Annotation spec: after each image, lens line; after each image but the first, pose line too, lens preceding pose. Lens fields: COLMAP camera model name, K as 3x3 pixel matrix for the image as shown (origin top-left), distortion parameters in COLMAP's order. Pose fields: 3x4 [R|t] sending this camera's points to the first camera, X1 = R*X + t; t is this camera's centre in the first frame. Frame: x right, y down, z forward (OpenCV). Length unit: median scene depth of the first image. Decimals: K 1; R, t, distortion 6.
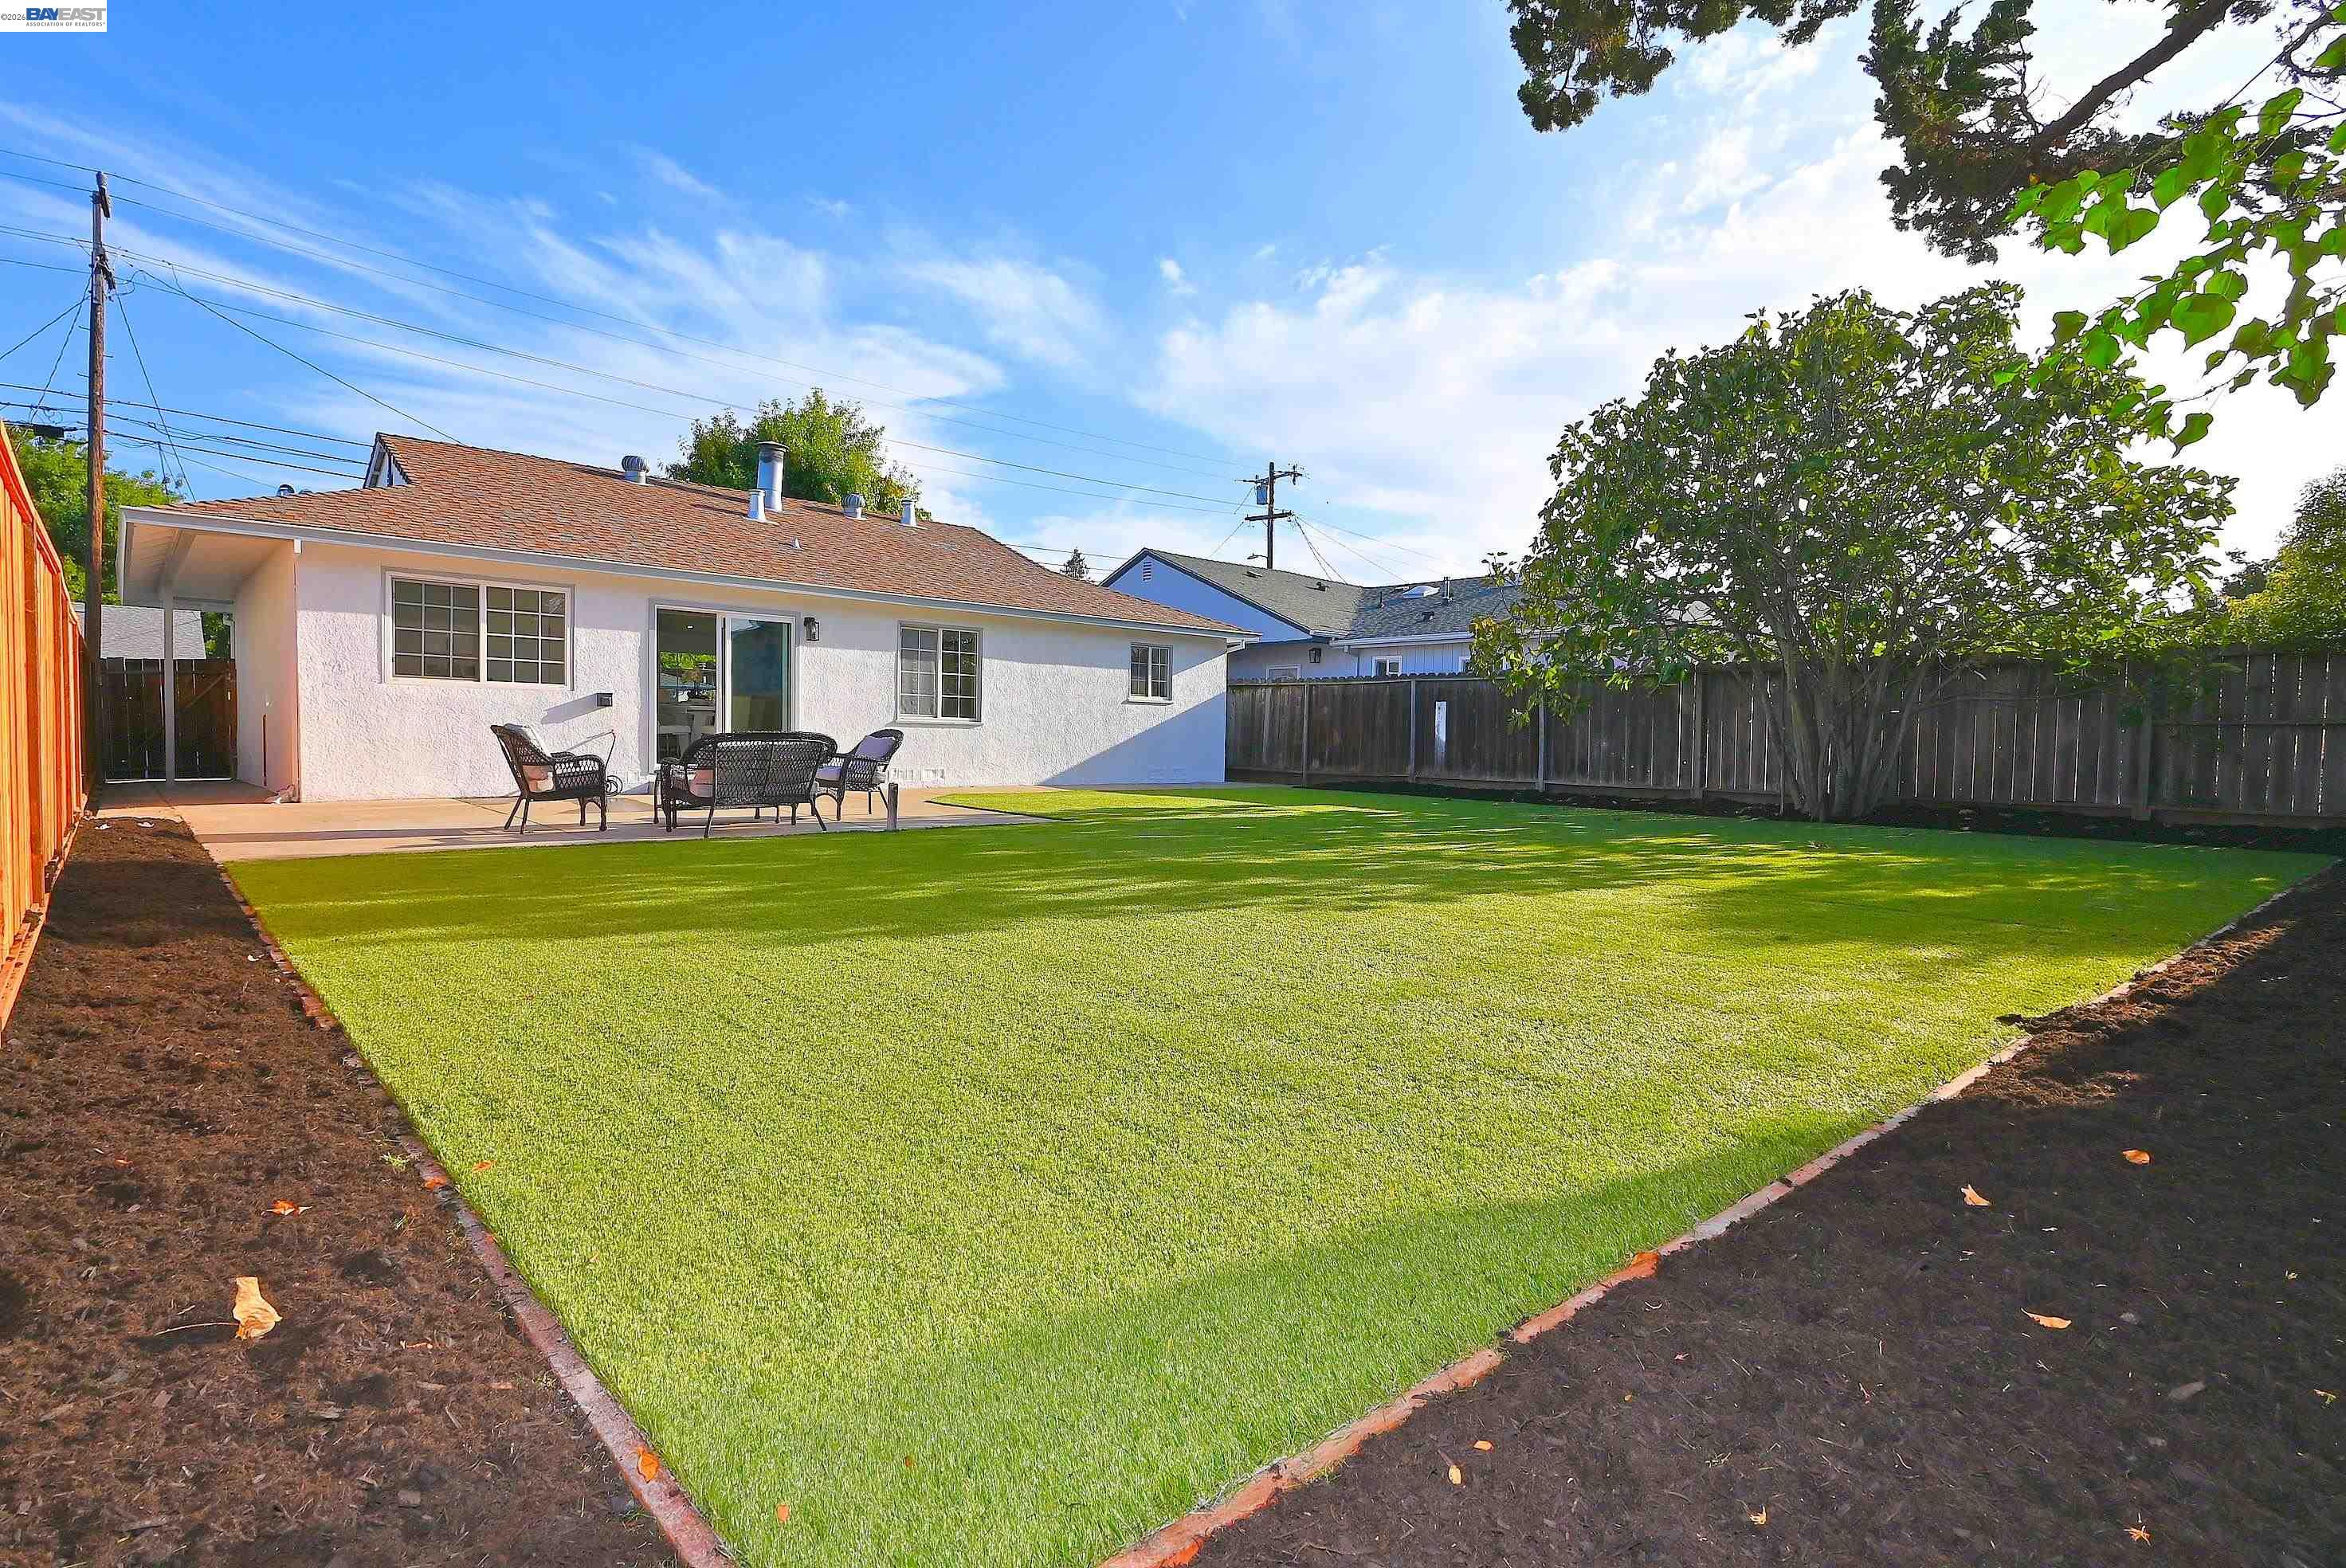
lens RADIAL K [[1192.9, 0, 1196.1], [0, 1192.9, 799.8], [0, 0, 1]] dist [0.021283, -0.022783]
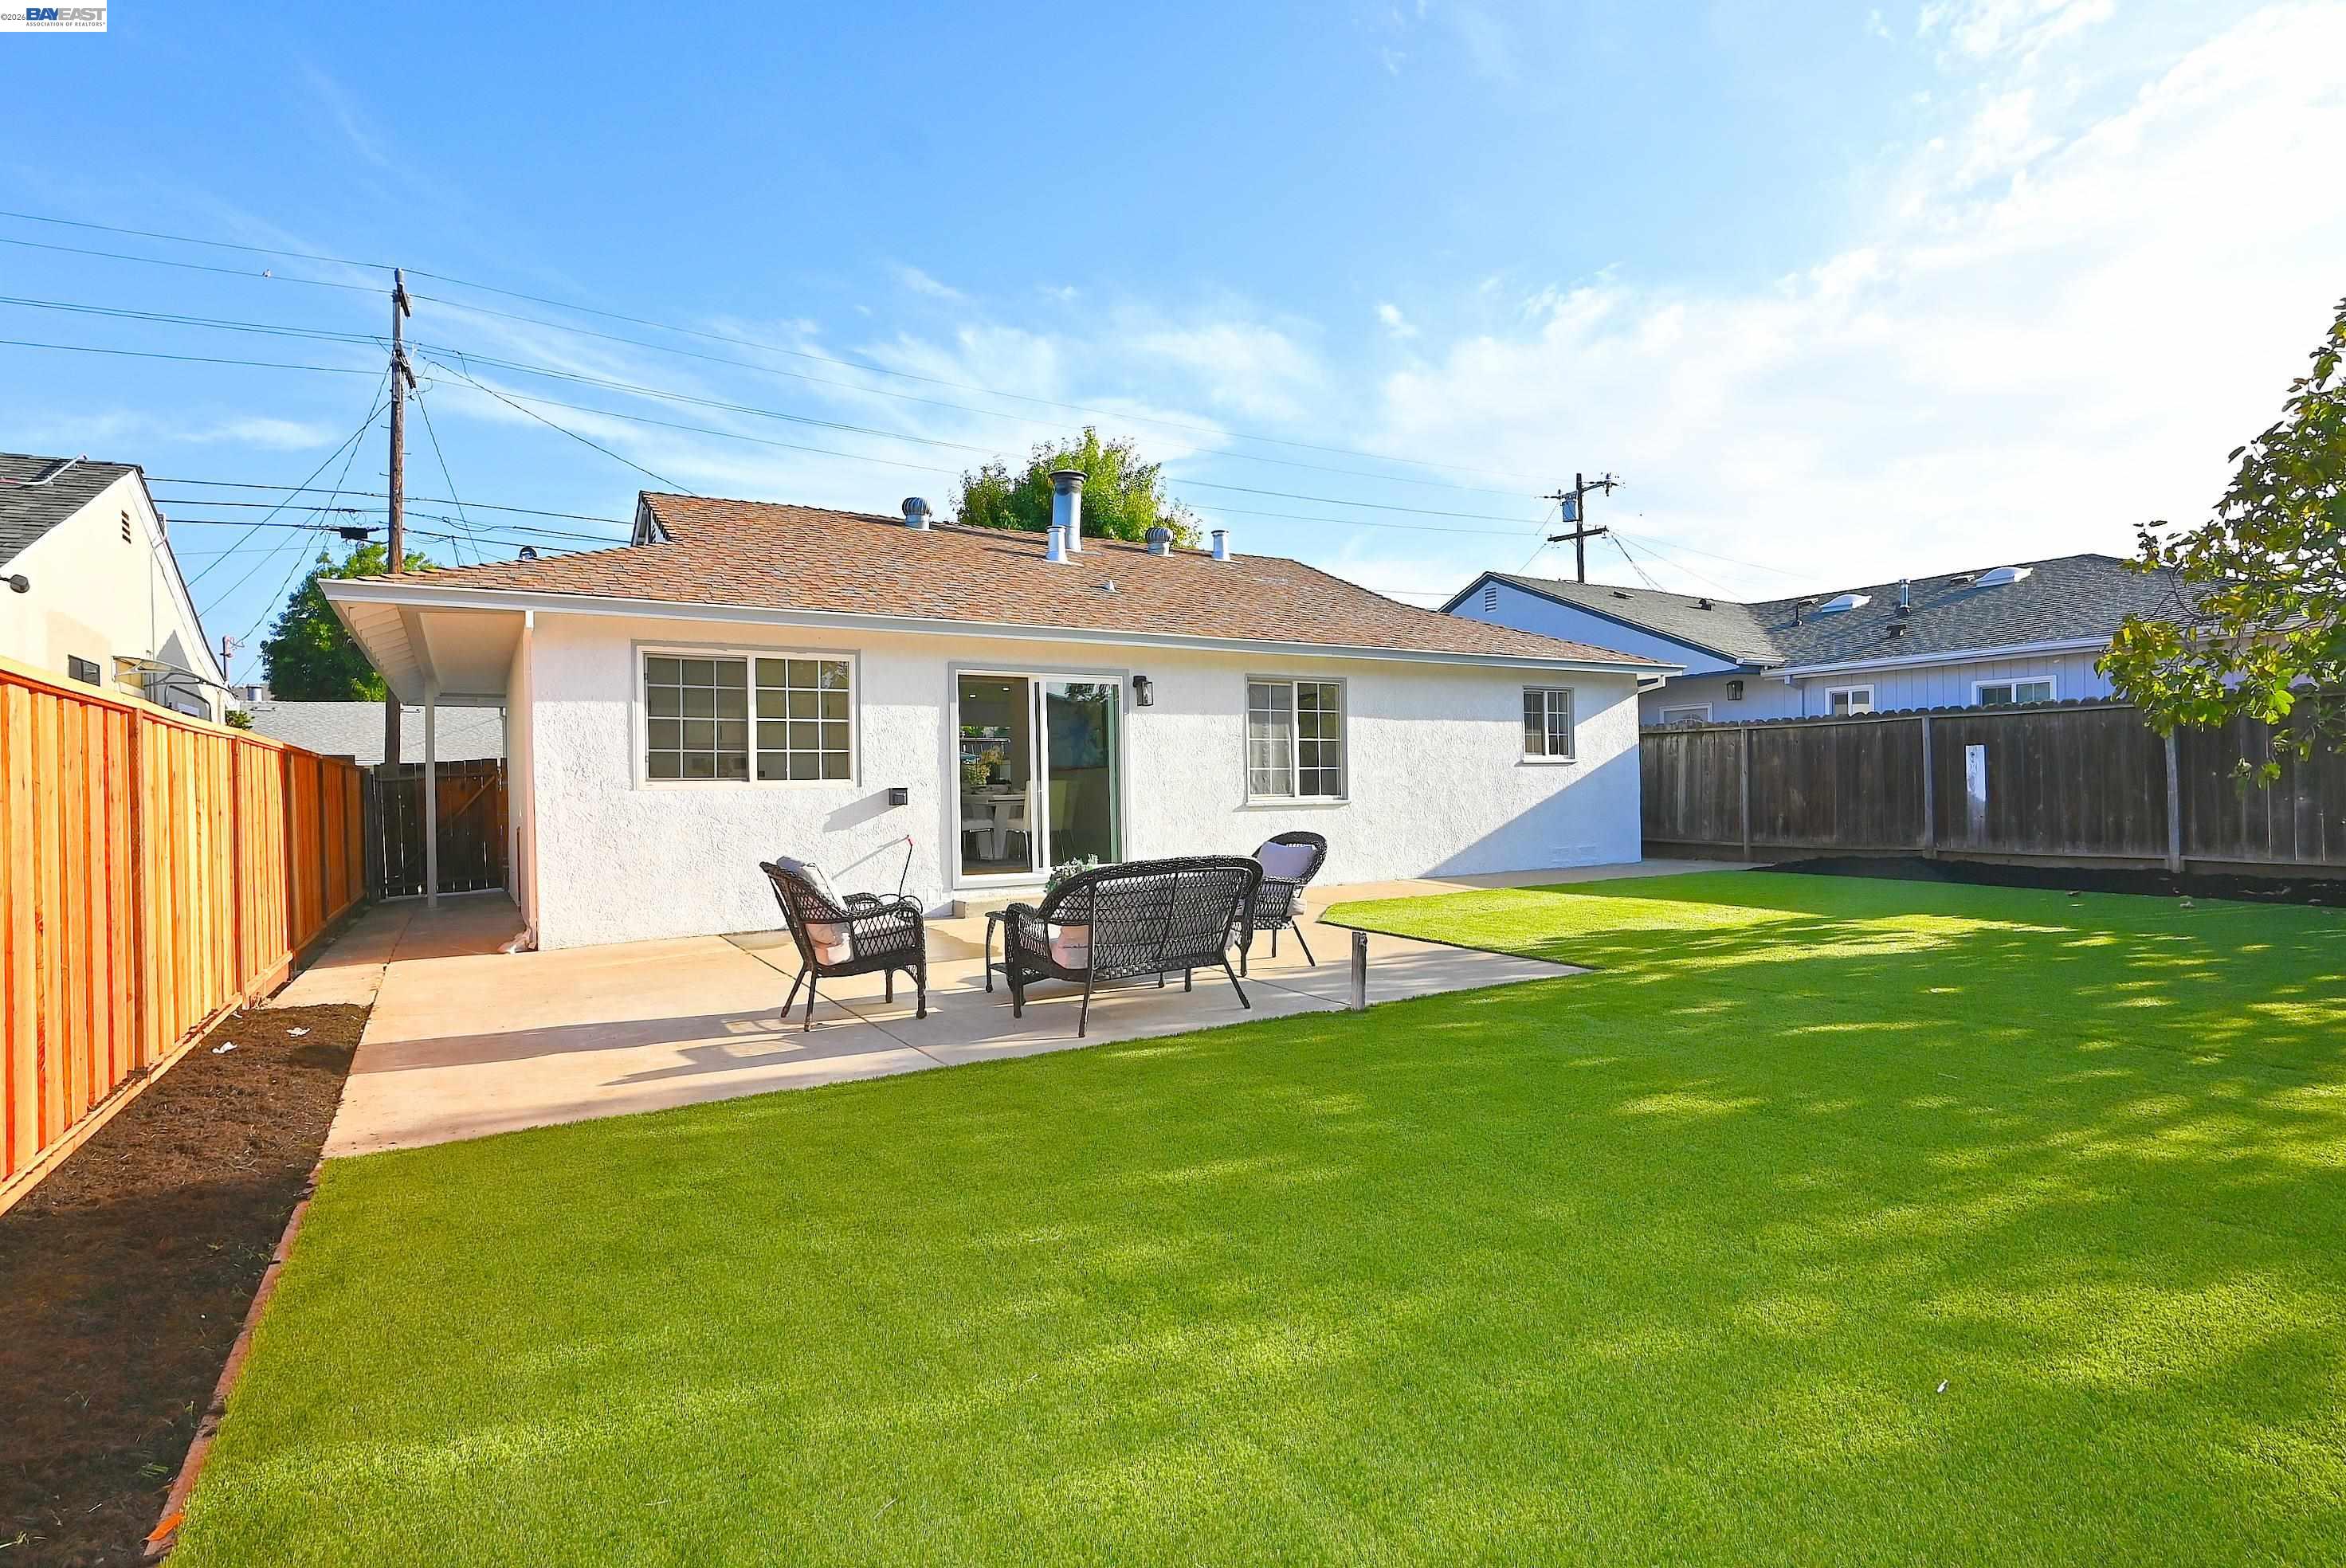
lens RADIAL K [[1193.4, 0, 1173.0], [0, 1193.4, 784.0], [0, 0, 1]] dist [-0.005698, 0.001571]
pose [[0.978302, -0.037663, -0.203732, -0.110531], [0.026507, 0.998010, -0.057213, -0.028754], [0.205481, 0.050571, 0.977354, 0.192879]]
